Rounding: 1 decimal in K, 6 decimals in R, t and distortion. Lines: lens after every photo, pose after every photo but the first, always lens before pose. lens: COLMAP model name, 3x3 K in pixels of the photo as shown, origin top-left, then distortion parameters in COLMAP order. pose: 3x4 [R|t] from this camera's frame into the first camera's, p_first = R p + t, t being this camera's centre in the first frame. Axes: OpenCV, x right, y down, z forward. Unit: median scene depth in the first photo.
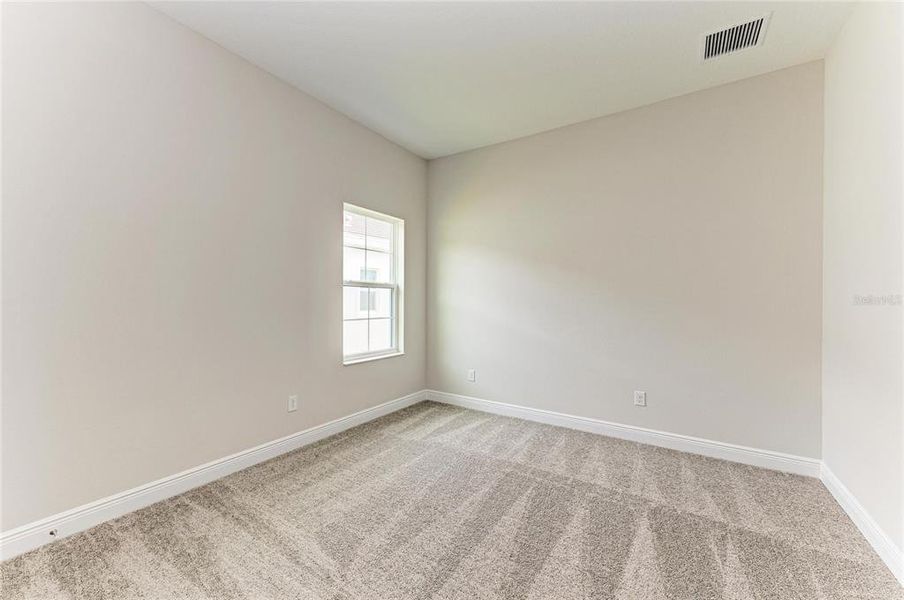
lens RADIAL K [[348.3, 0, 452.0], [0, 348.3, 300.0], [0, 0, 1]] dist [0.000107, -0.000086]
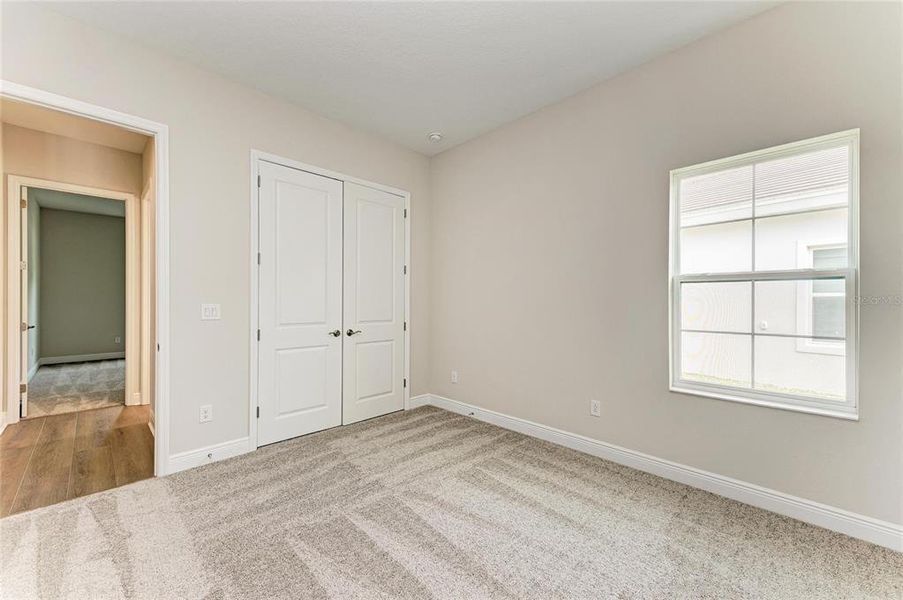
lens RADIAL K [[347.9, 0, 451.5], [0, 347.9, 300.0], [0, 0, 1]] dist [0.000107, -0.000086]
pose [[-0.193735, -0.006457, -0.981033, 0.494148], [-0.000874, 0.999979, -0.006409, -0.000053], [0.981053, -0.000384, -0.193737, 0.674002]]
